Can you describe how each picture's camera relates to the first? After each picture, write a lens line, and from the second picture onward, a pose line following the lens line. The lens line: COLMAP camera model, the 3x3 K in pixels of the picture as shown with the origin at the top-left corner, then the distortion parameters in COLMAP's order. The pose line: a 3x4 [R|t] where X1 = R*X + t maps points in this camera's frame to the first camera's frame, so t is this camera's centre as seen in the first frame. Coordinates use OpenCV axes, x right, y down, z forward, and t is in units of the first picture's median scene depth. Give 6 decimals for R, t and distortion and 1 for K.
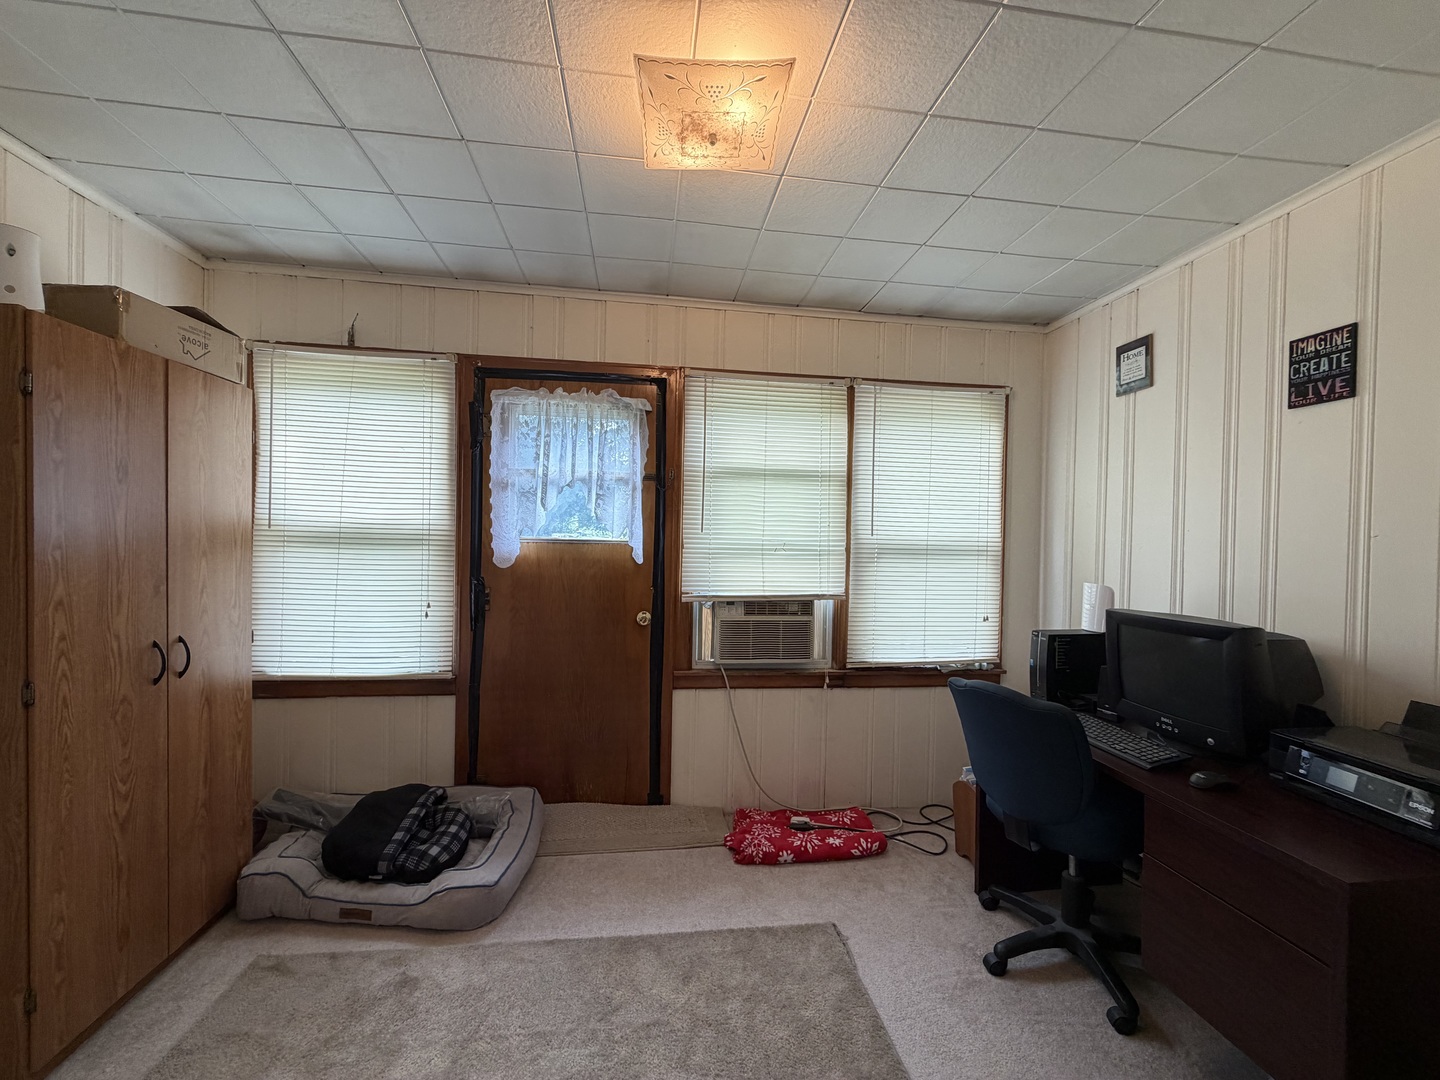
lens RADIAL K [[569.3, 0, 717.7], [0, 569.3, 542.0], [0, 0, 1]] dist [-0.002412, 0.000001]
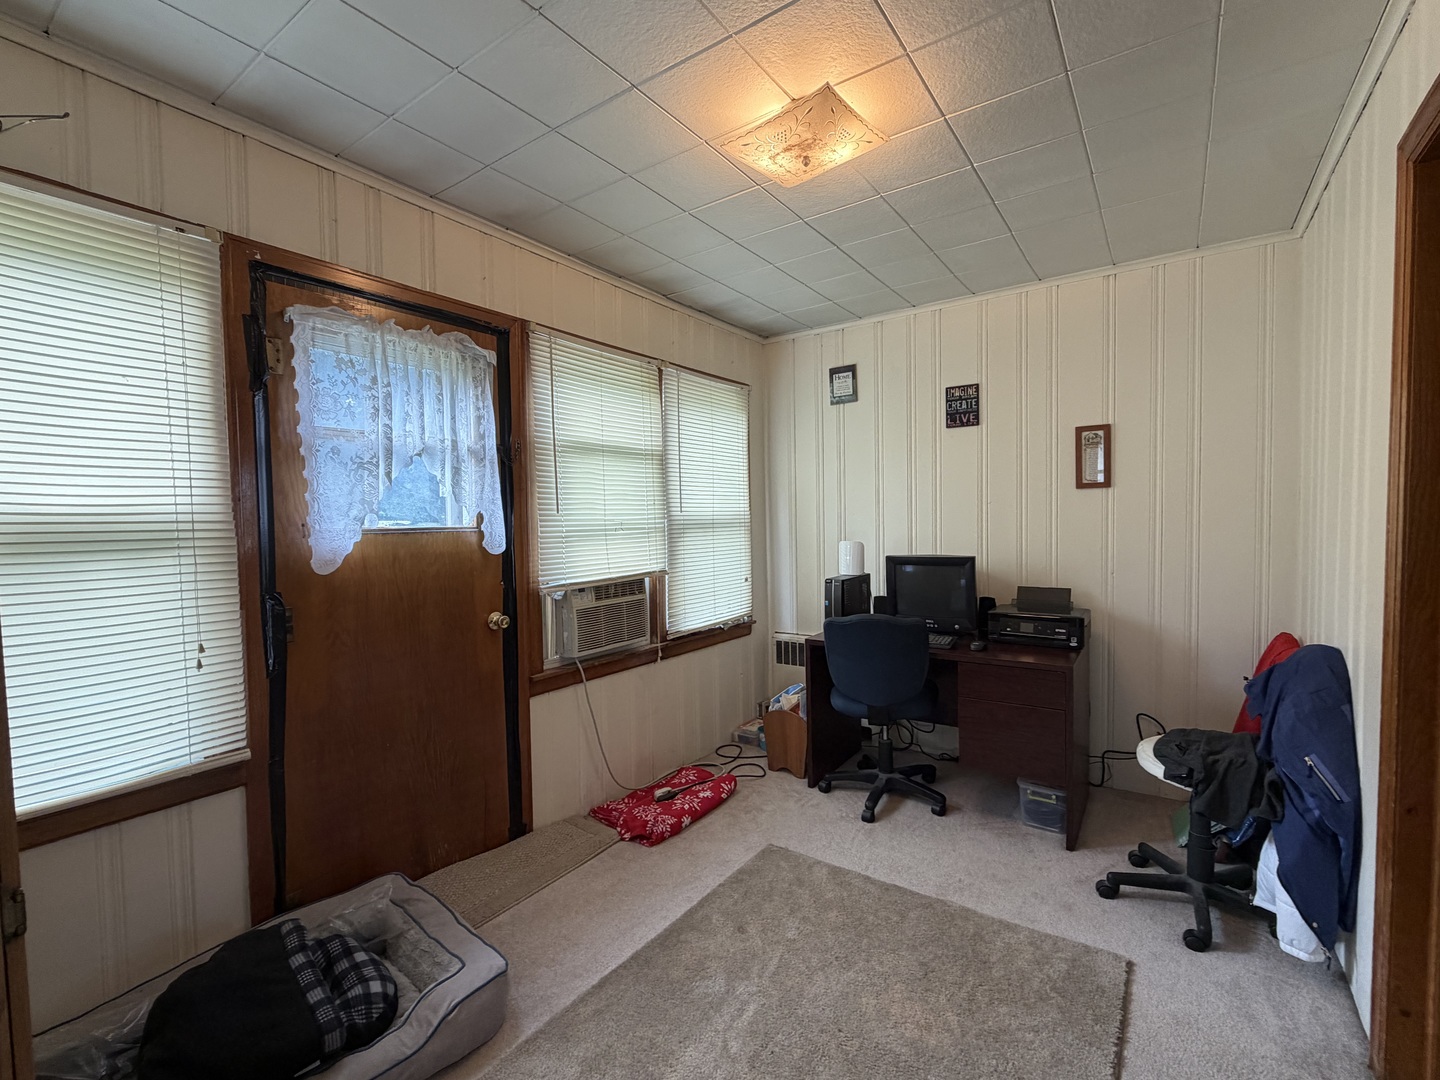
lens RADIAL K [[643.1, 0, 719.2], [0, 643.1, 539.9], [0, 0, 1]] dist [-0.000367, -0.000853]
pose [[0.680491, -0.058958, 0.730381, -0.613060], [0.039693, 0.998260, 0.043601, -0.009789], [-0.731681, -0.000679, 0.681647, 0.139050]]
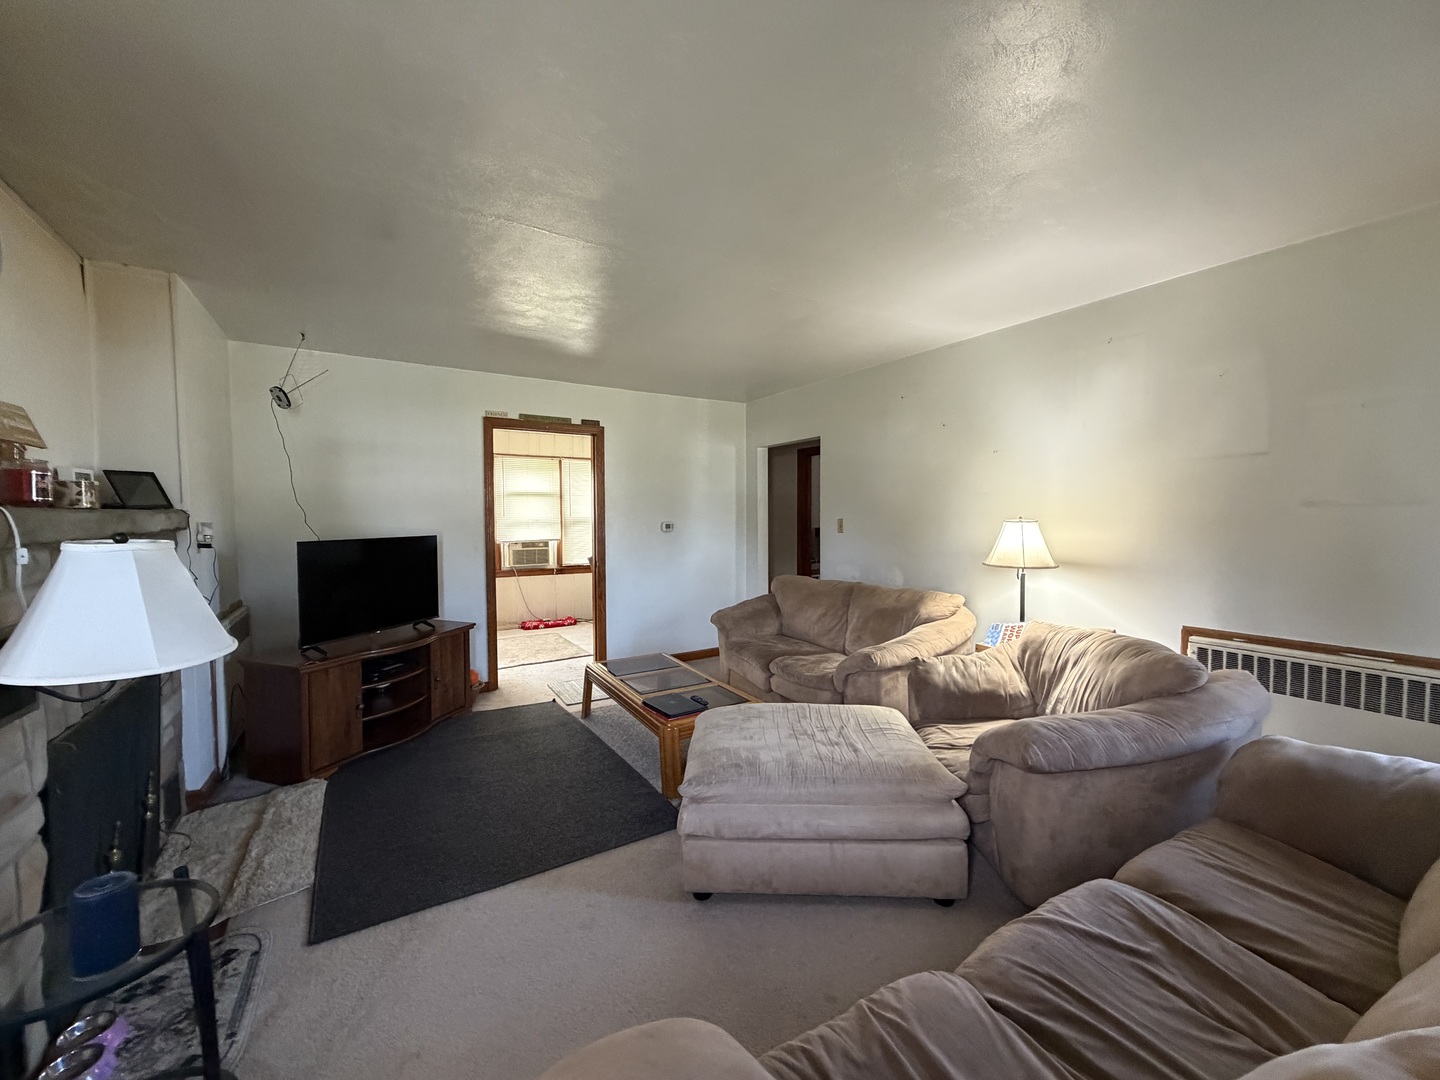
lens RADIAL K [[569.3, 0, 712.8], [0, 569.3, 545.8], [0, 0, 1]] dist [-0.002412, 0.000001]
pose [[0.914357, -0.041035, 0.402824, -0.219399], [0.027039, 0.998819, 0.040373, 0.038807], [-0.404004, -0.026023, 0.914387, -1.877608]]
